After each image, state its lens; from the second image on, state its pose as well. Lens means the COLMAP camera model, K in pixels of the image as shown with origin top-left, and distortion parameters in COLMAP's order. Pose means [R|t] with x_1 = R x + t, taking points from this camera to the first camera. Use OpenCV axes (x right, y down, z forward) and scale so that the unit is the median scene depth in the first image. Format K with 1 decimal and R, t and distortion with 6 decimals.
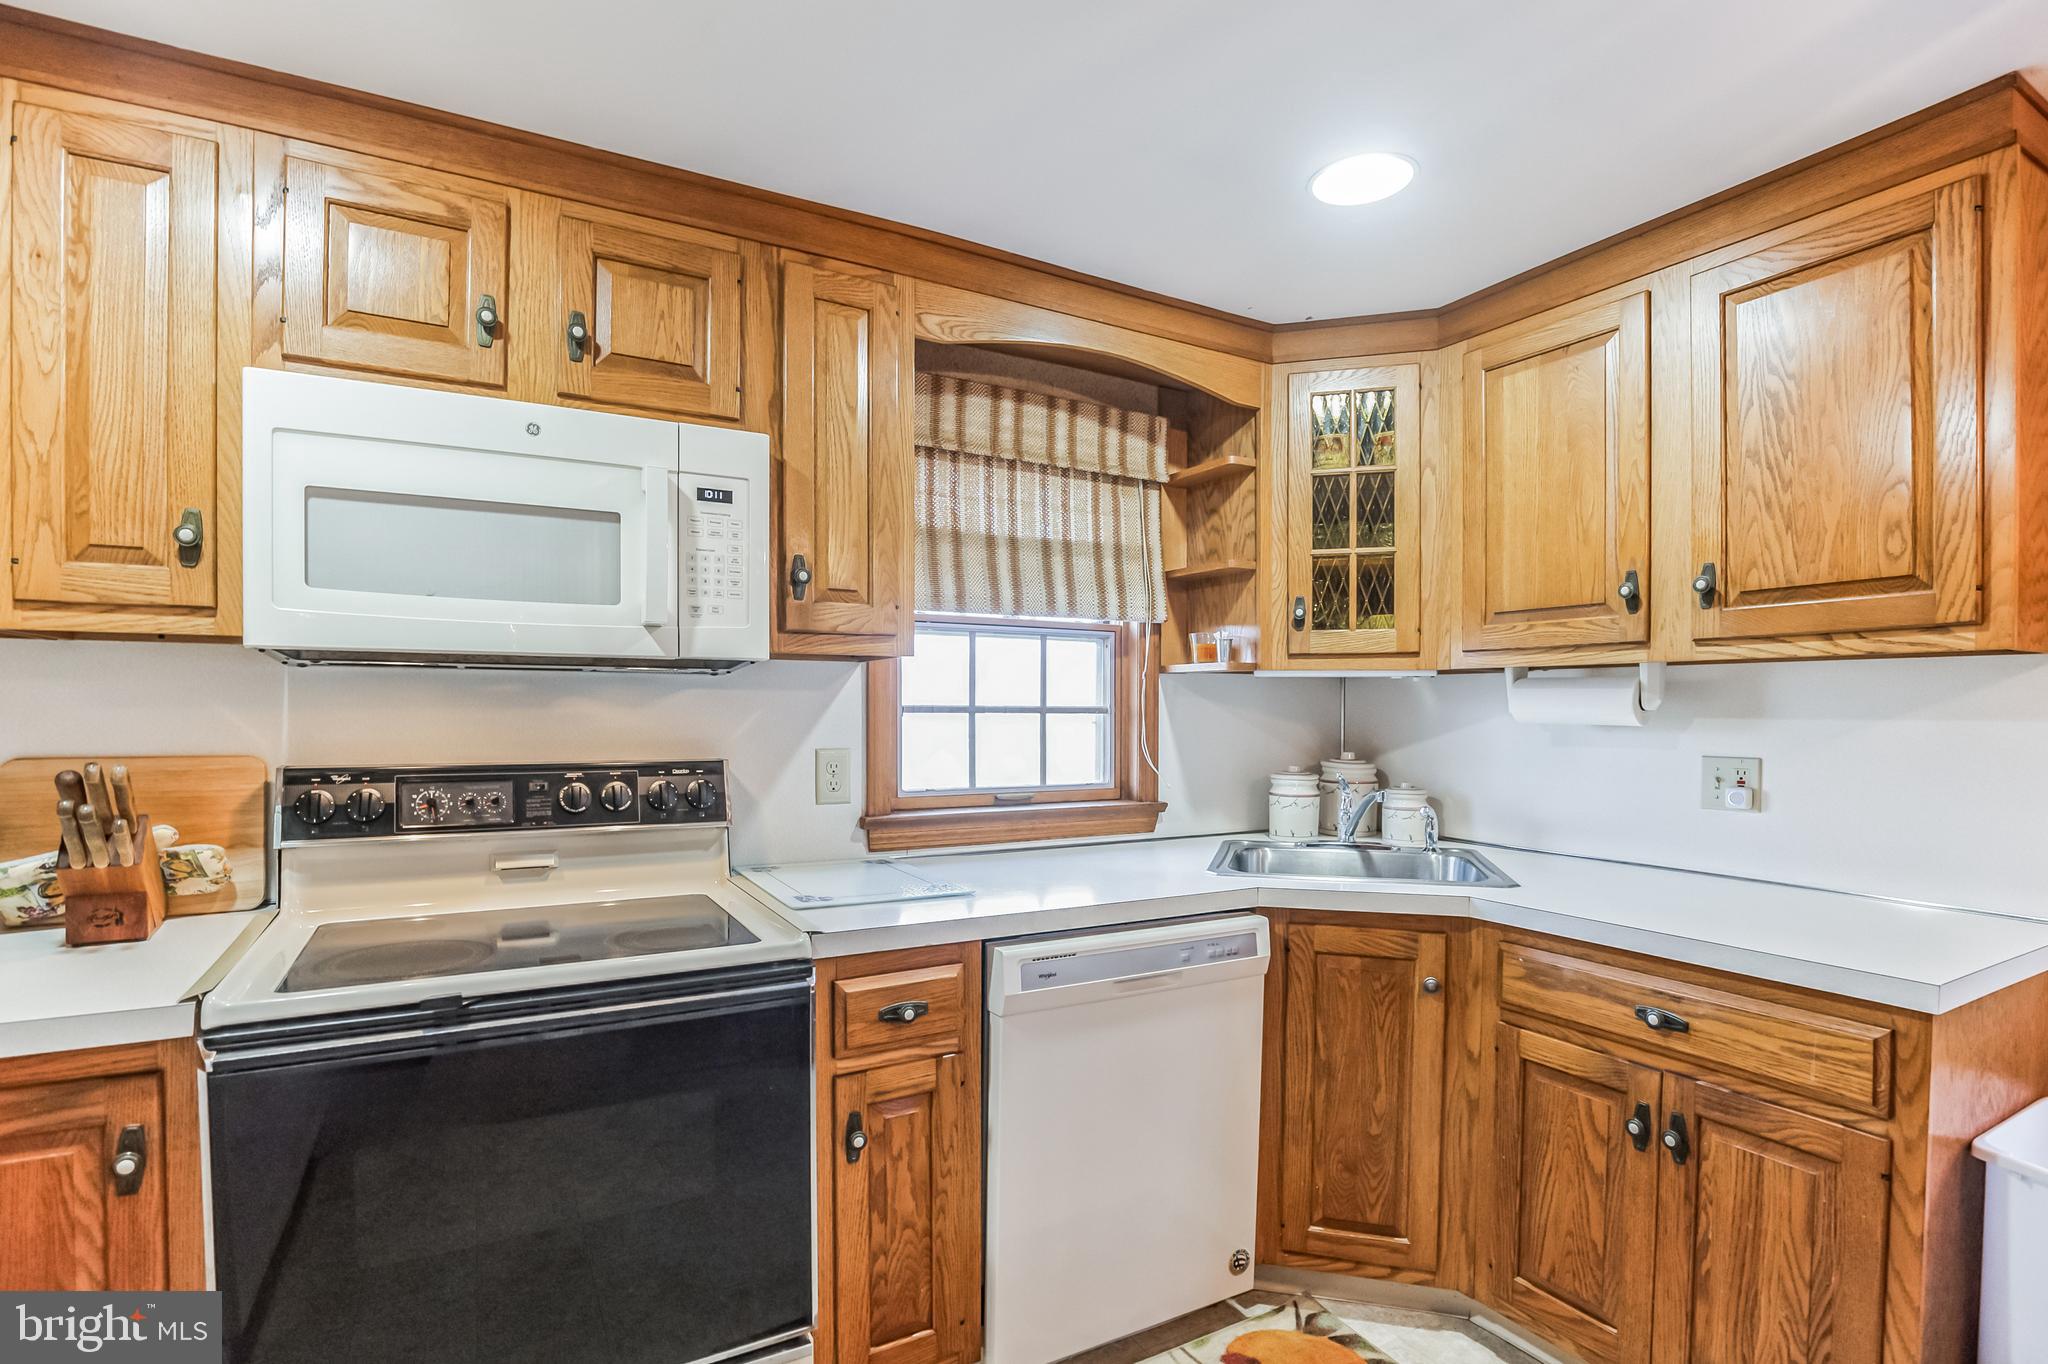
lens RADIAL K [[971.4, 0, 1020.9], [0, 971.4, 709.6], [0, 0, 1]] dist [-0.017290, 0.000451]
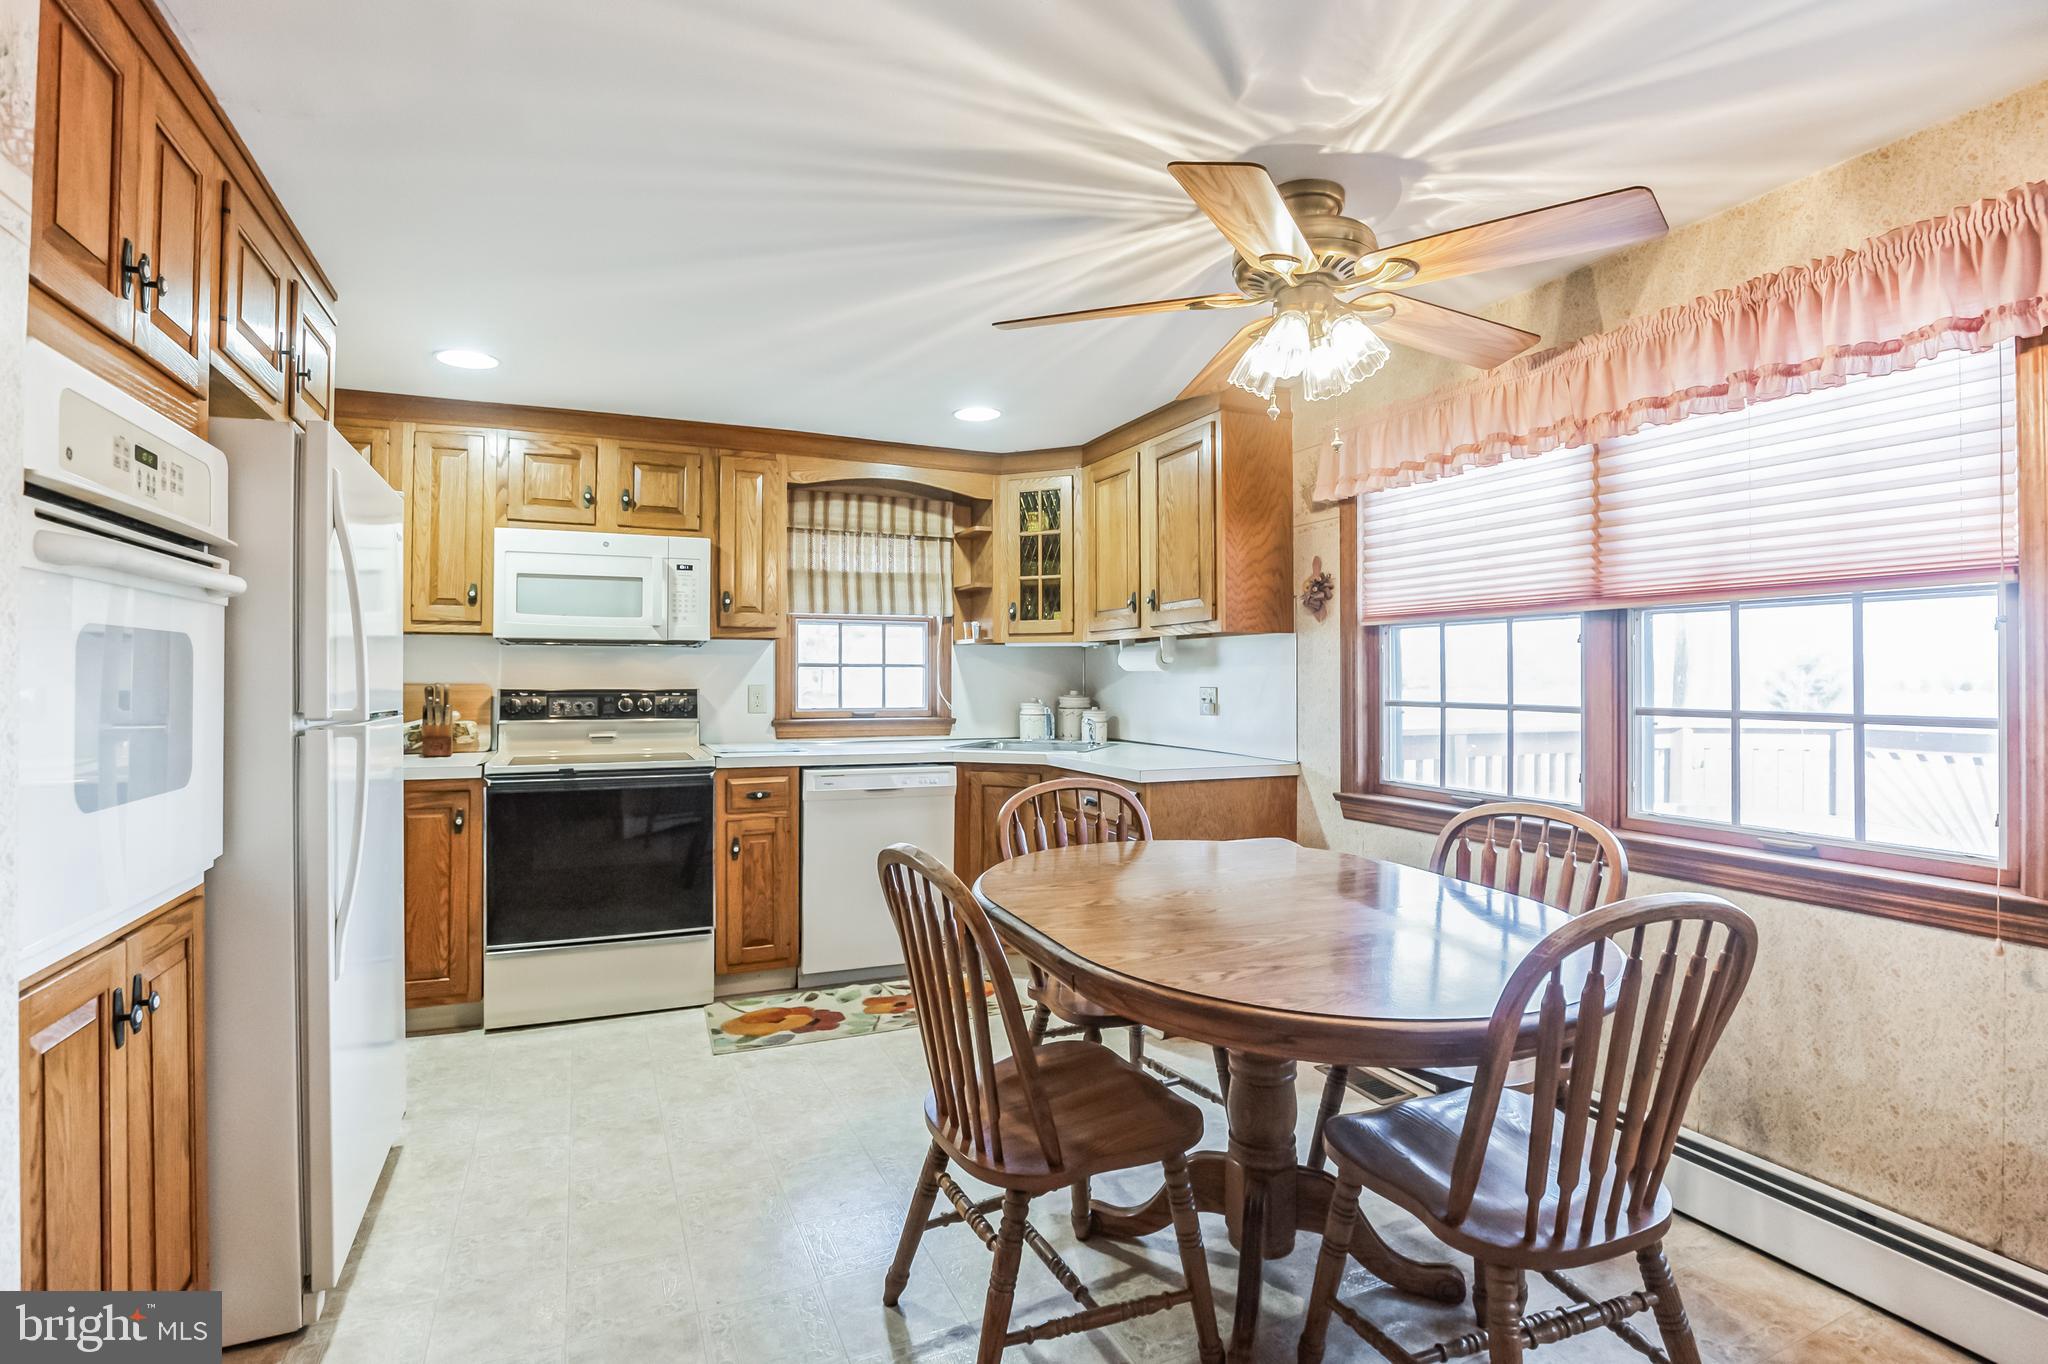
lens RADIAL K [[990.1, 0, 1017.4], [0, 990.1, 640.8], [0, 0, 1]] dist [-0.000598, -0.000095]
pose [[0.994576, -0.007349, -0.103751, 0.615323], [0.003114, 0.999157, -0.040931, 0.040276], [0.103964, 0.040386, 0.993761, -1.067002]]
